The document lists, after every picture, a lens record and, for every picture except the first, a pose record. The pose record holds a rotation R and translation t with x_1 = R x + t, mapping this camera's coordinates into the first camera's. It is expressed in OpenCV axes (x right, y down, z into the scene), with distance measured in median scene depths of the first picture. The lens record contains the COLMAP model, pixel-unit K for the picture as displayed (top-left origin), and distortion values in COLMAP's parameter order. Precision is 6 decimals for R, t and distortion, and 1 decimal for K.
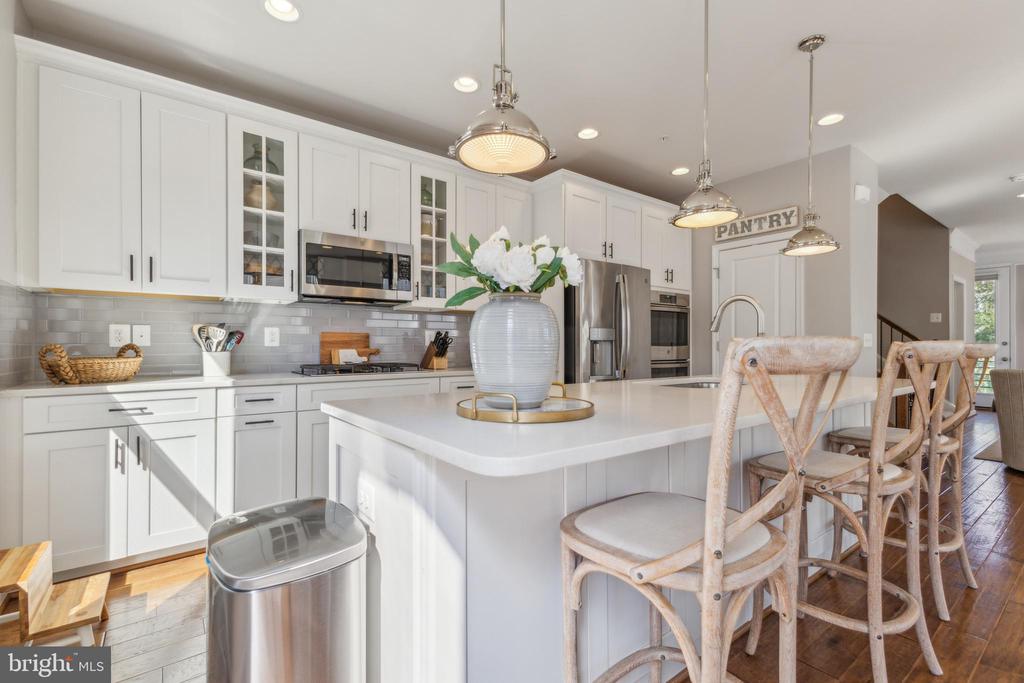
lens RADIAL K [[456.9, 0, 510.9], [0, 456.9, 345.7], [0, 0, 1]] dist [0.017140, -0.000288]
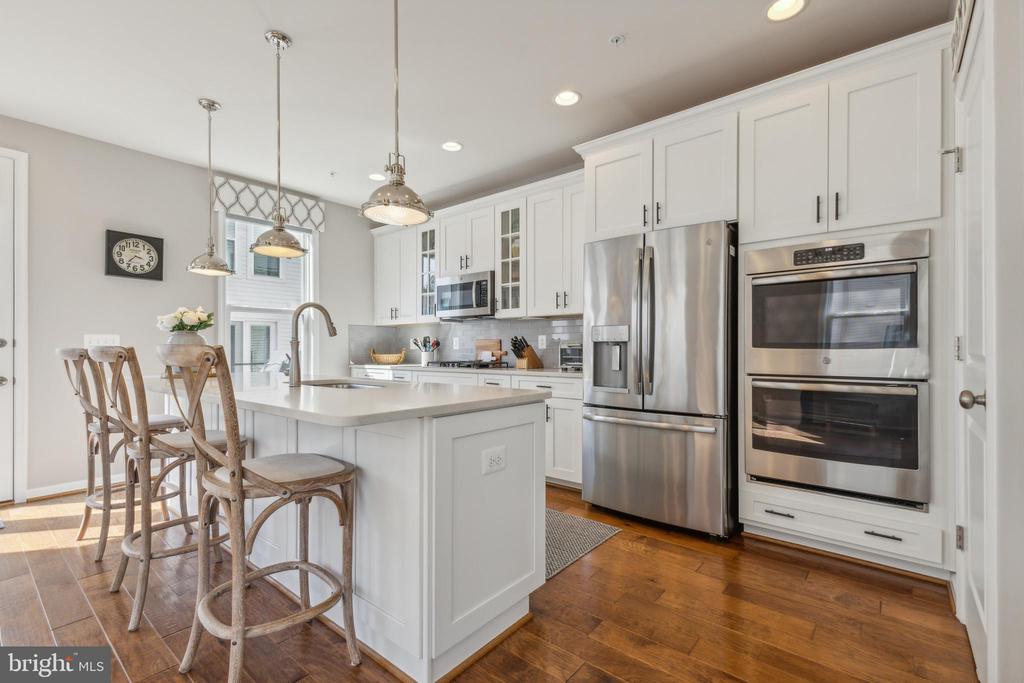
lens RADIAL K [[456.9, 0, 509.9], [0, 456.9, 346.9], [0, 0, 1]] dist [0.017140, -0.000288]
pose [[0.233798, -0.003946, -0.972277, 0.838579], [0.006780, 0.999974, -0.002428, -0.001669], [0.972262, -0.006025, 0.233818, 0.602162]]
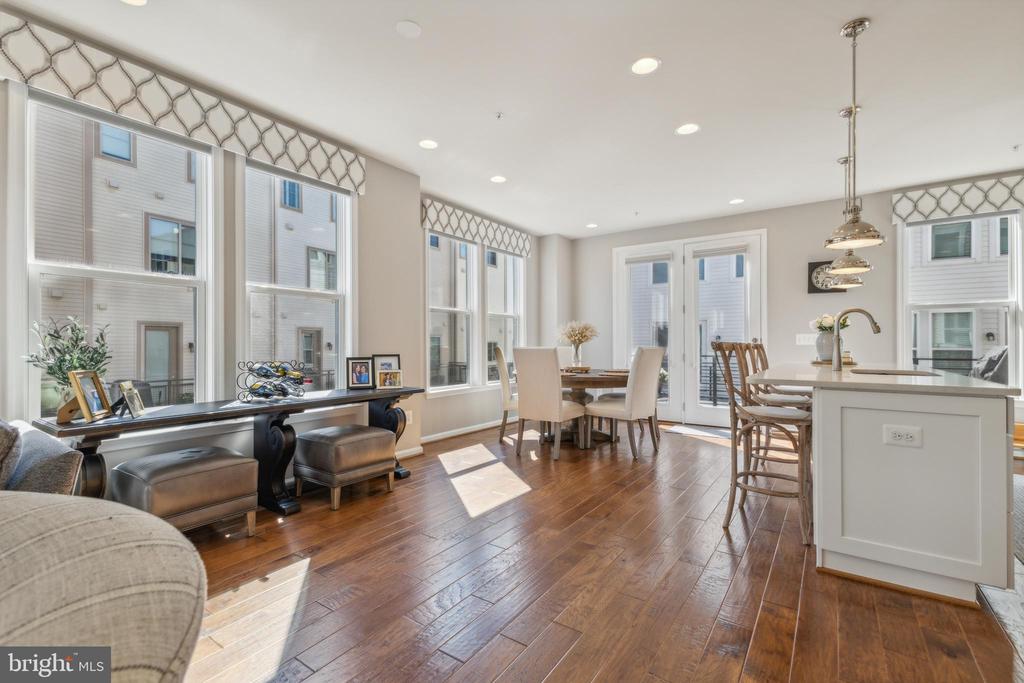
lens RADIAL K [[456.9, 0, 511.3], [0, 456.9, 342.7], [0, 0, 1]] dist [0.017140, -0.000288]
pose [[-0.949732, -0.003751, -0.313042, 1.225316], [-0.001332, 0.999968, -0.007942, 0.009283], [0.313061, -0.007126, -0.949706, 1.673526]]
